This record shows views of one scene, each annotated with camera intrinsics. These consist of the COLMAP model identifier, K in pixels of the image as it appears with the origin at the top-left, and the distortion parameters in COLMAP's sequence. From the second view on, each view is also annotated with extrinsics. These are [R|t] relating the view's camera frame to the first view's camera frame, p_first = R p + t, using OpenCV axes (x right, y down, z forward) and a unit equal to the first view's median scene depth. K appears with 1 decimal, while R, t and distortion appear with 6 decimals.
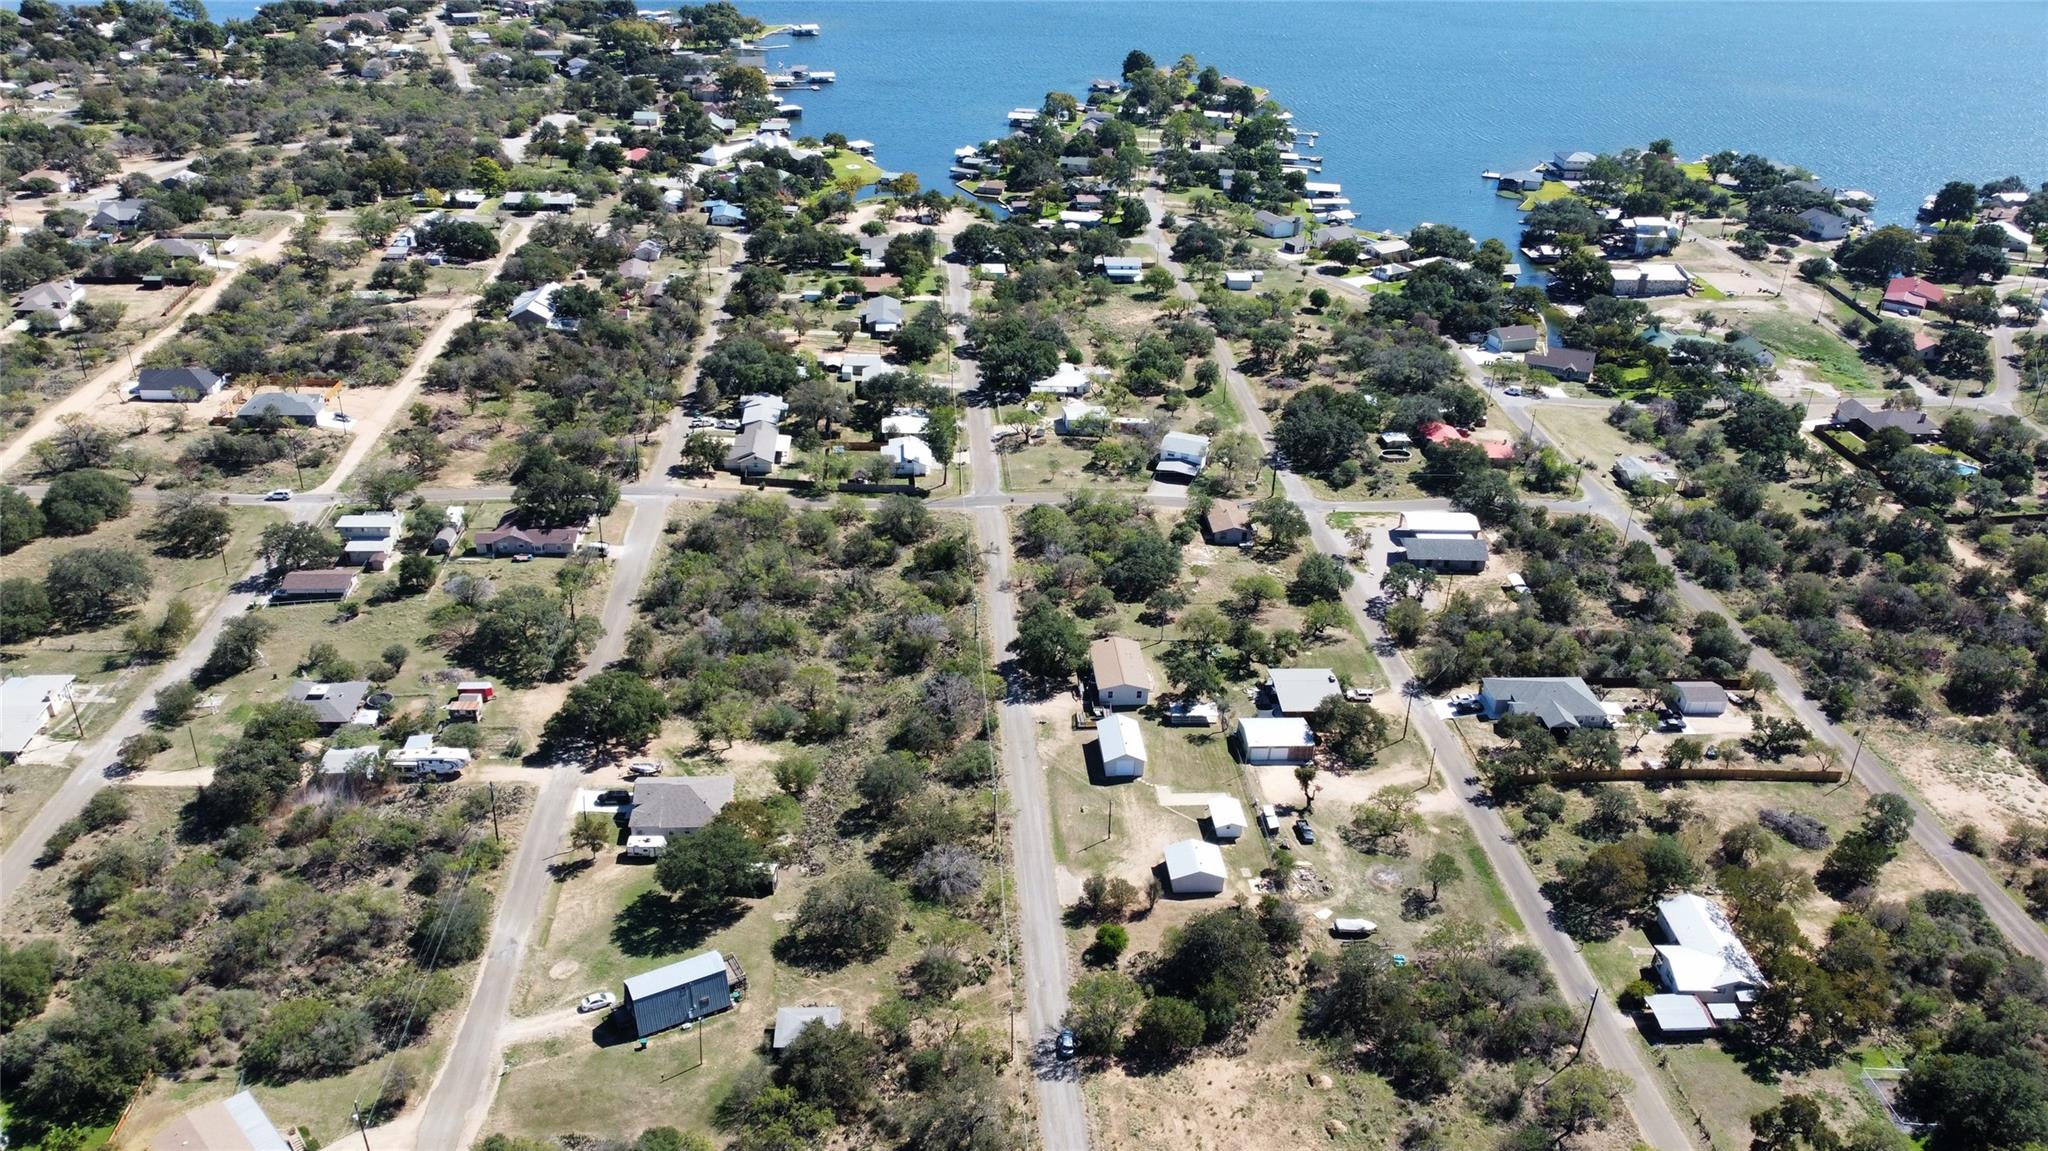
lens RADIAL K [[1539.2, 0, 1024.0], [0, 1539.2, 575.5], [0, 0, 1]] dist [0.002004, -0.006104]
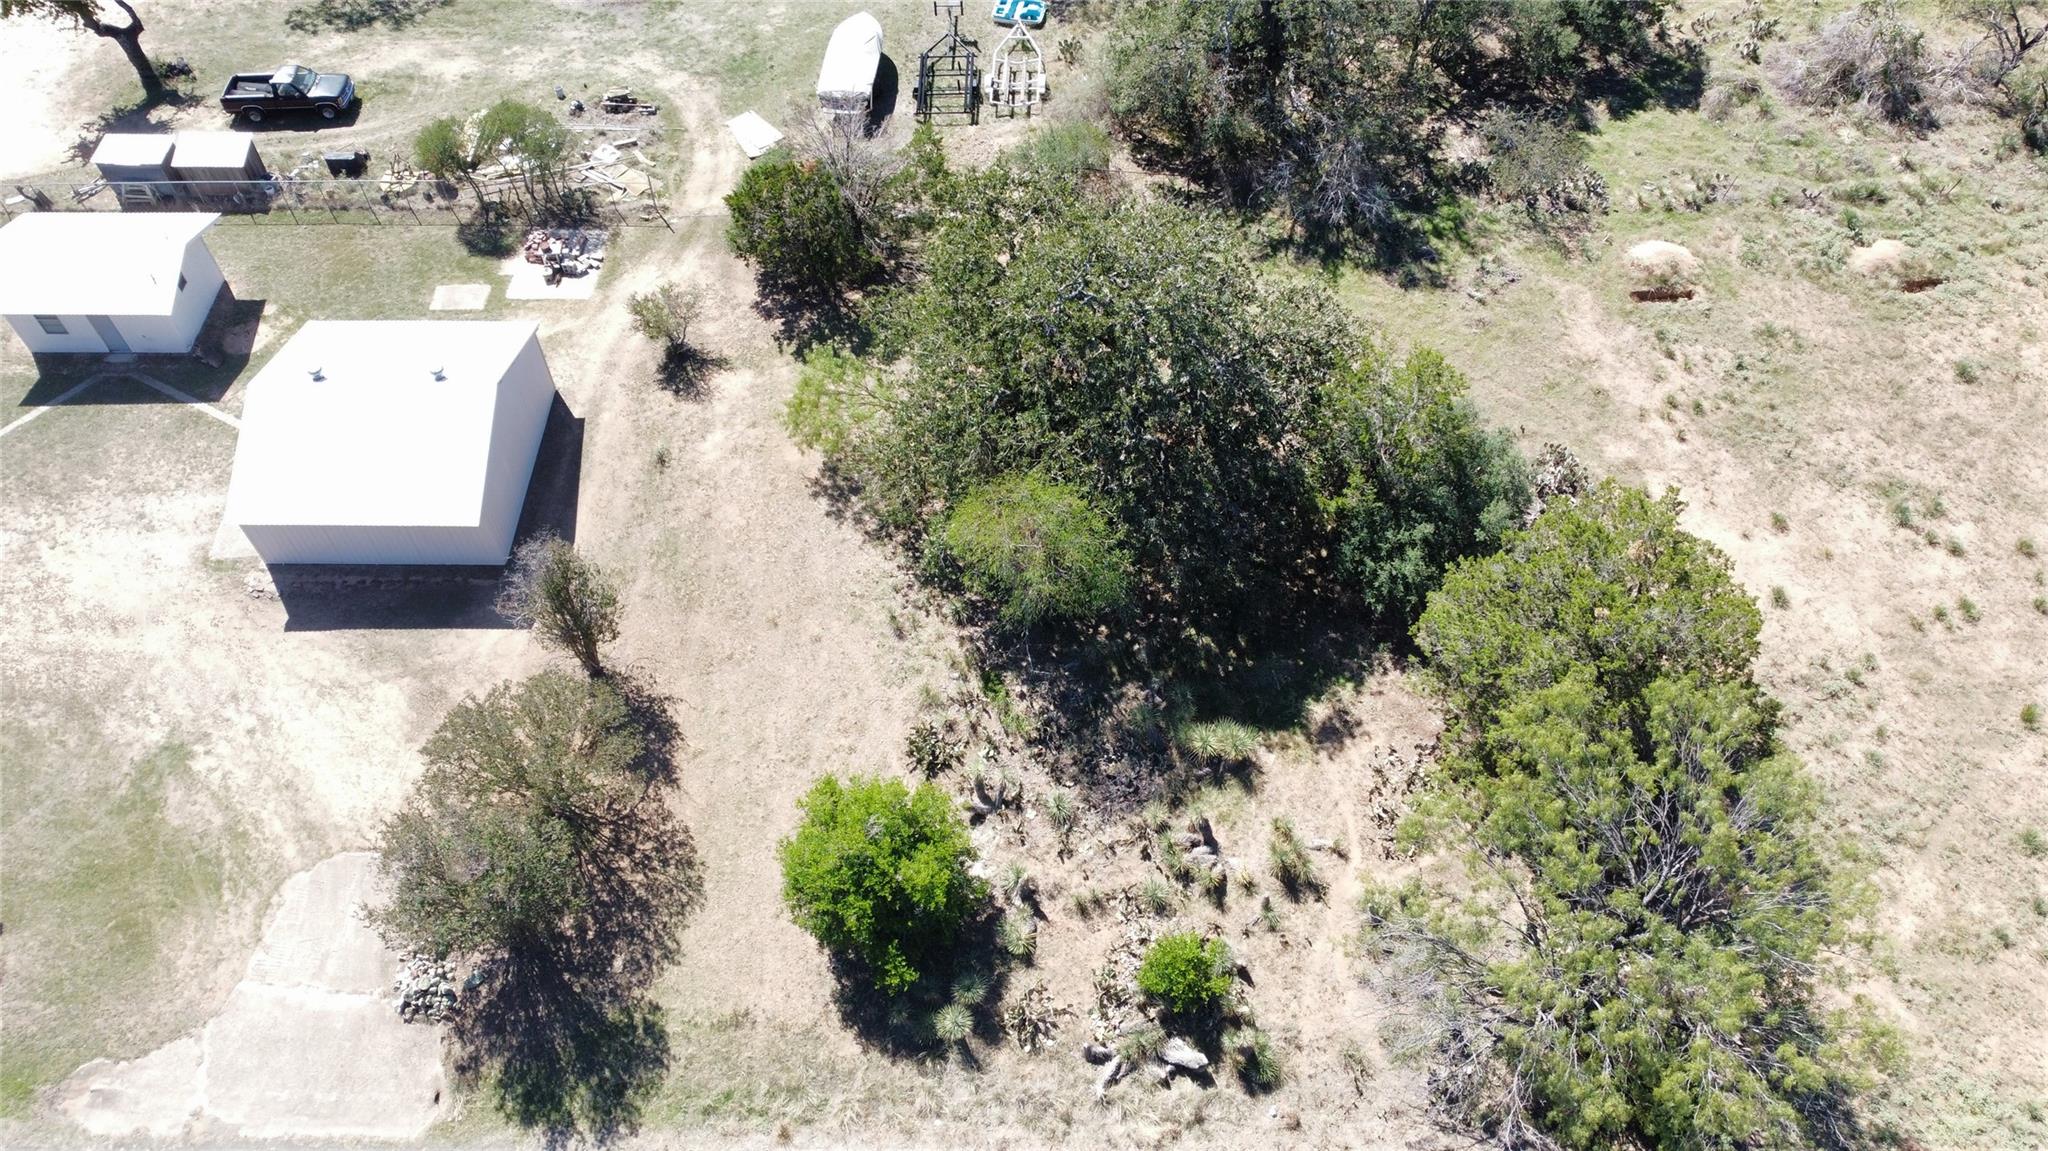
lens RADIAL K [[1538.2, 0, 1026.0], [0, 1538.2, 578.5], [0, 0, 1]] dist [0.003824, -0.002080]
pose [[0.097167, -0.820521, 0.563298, -0.012328], [0.490427, 0.531966, 0.690285, 0.089784], [-0.866048, 0.209183, 0.454095, 0.767468]]
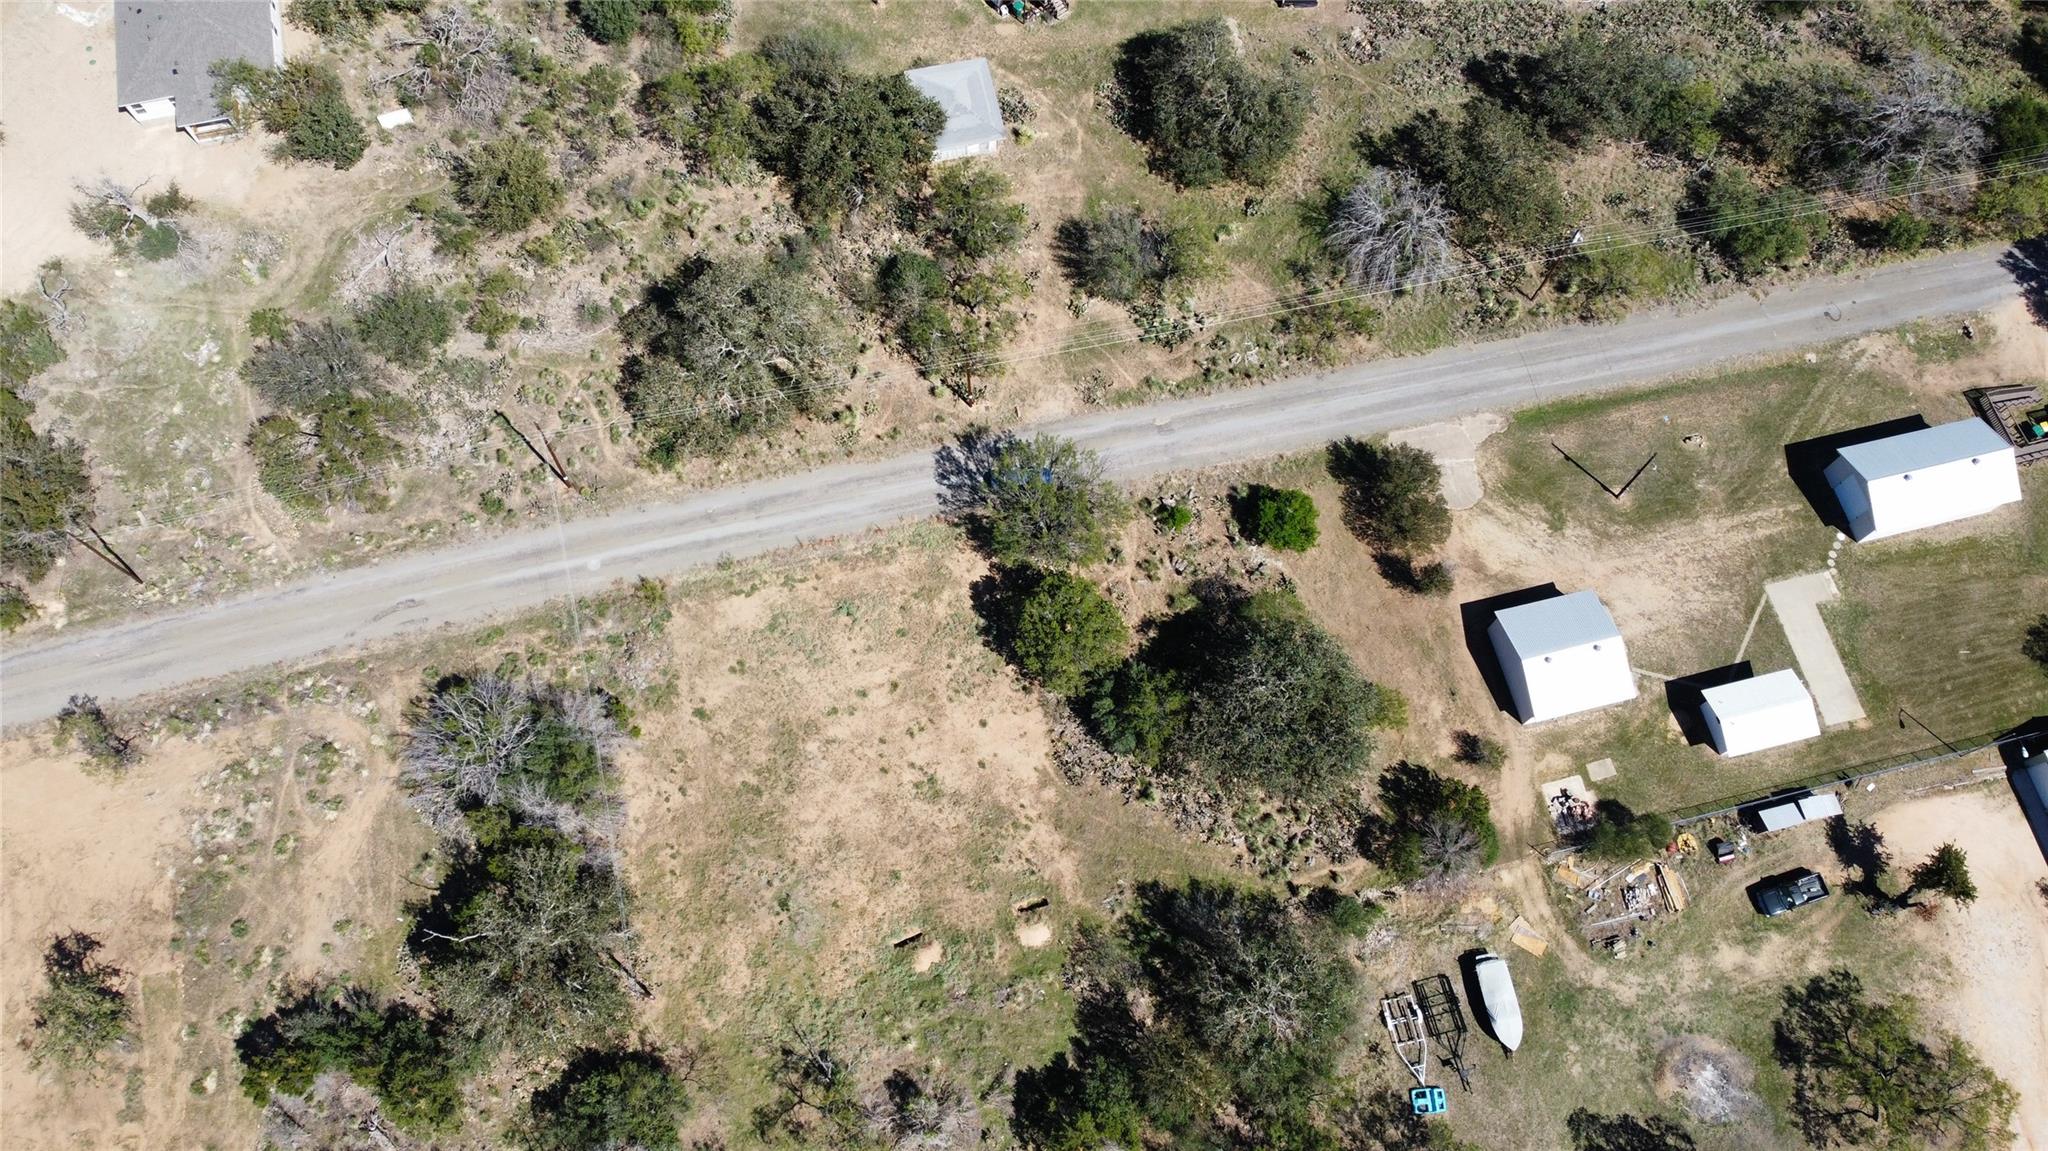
lens RADIAL K [[1548.1, 0, 1024.0], [0, 1548.1, 575.5], [0, 0, 1]] dist [0.007272, -0.011482]
pose [[0.167554, 0.907278, -0.385710, 0.225190], [-0.481838, 0.416692, 0.770843, -0.103008], [0.860092, 0.056692, 0.506980, 0.560317]]
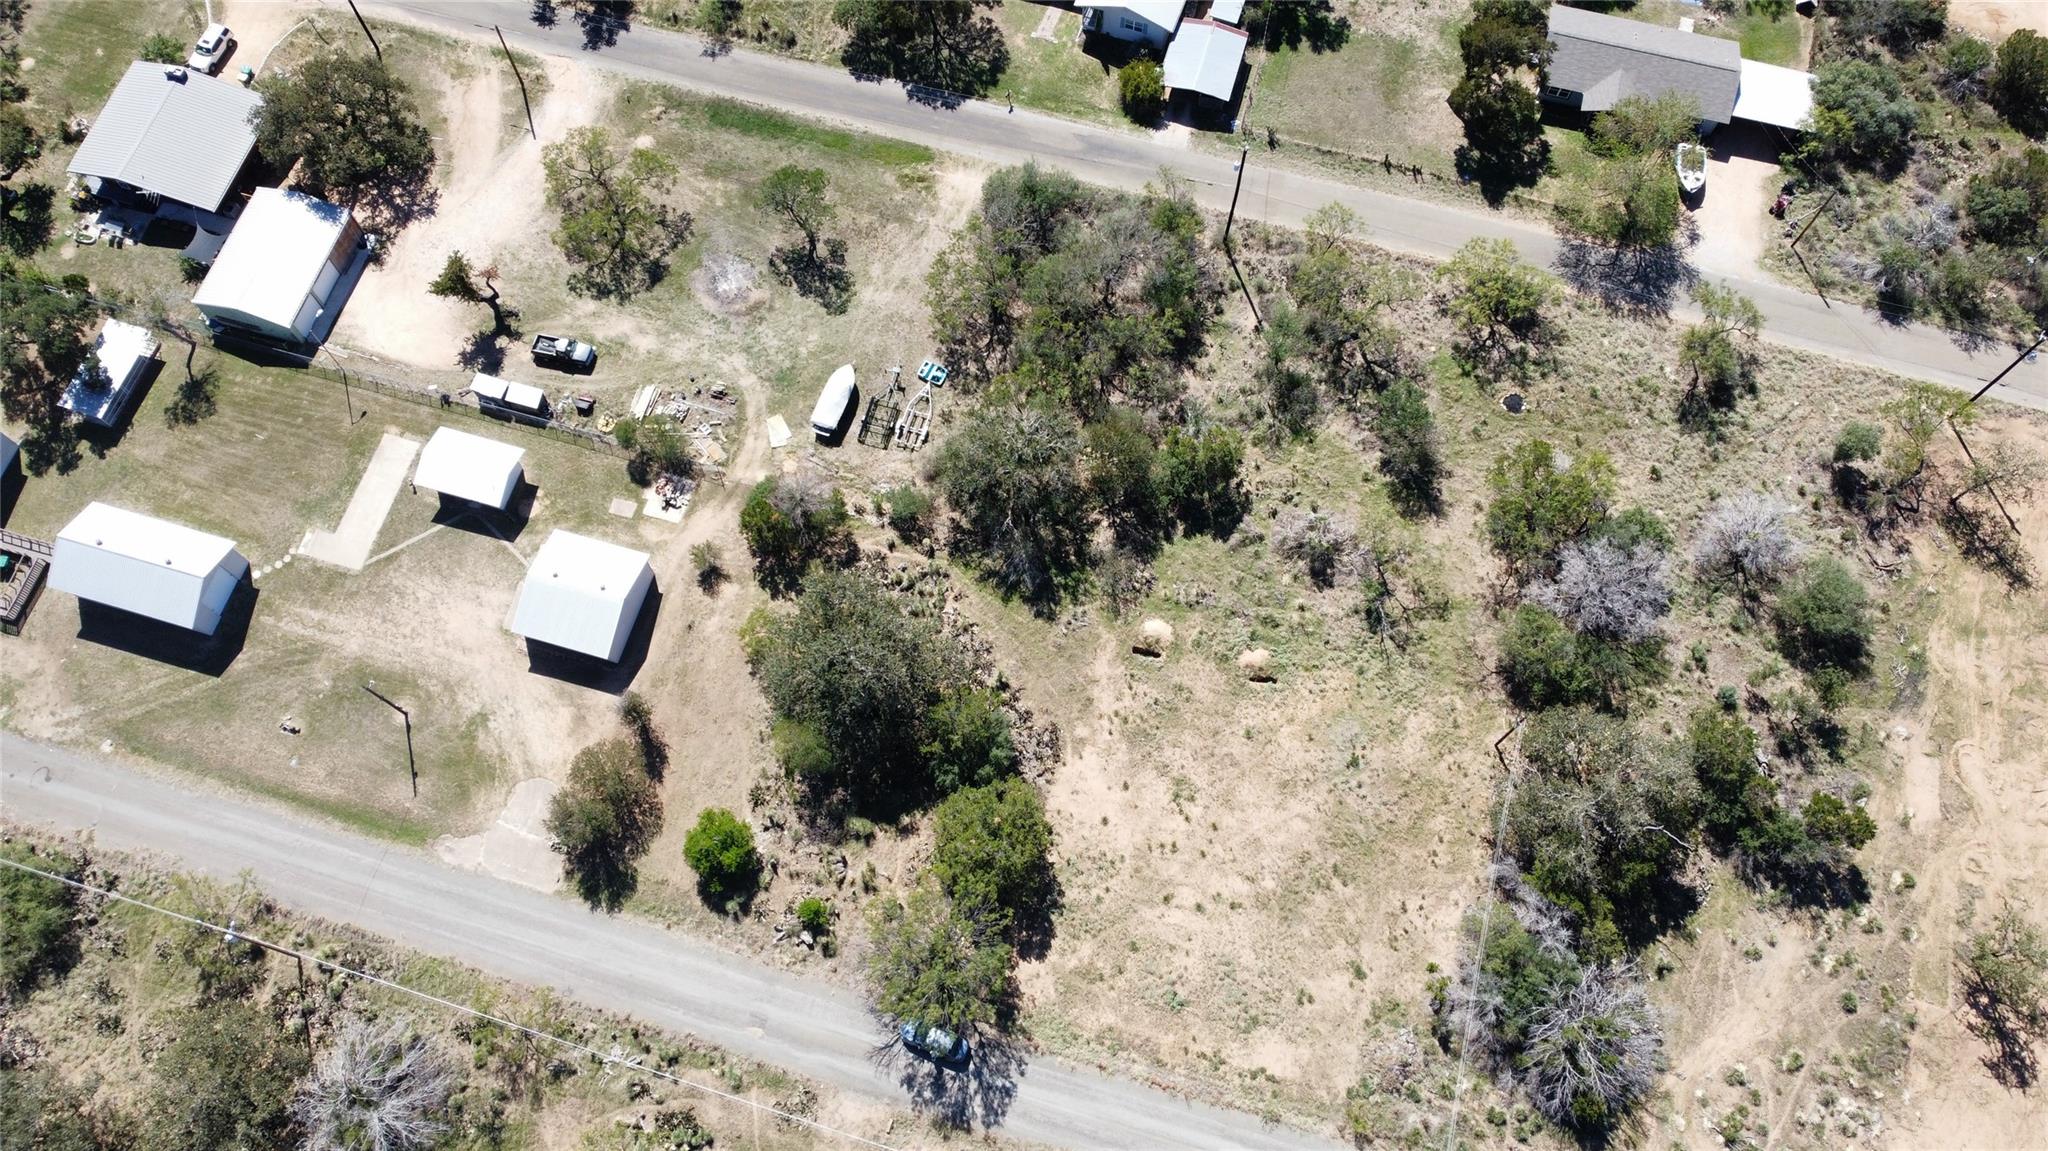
lens RADIAL K [[1541.7, 0, 1019.6], [0, 1541.7, 569.5], [0, 0, 1]] dist [0.015753, -0.024255]
pose [[0.351376, -0.884090, 0.308091, 0.014145], [0.456855, 0.449148, 0.767821, -0.119590], [-0.817201, -0.129041, 0.561721, 0.559114]]
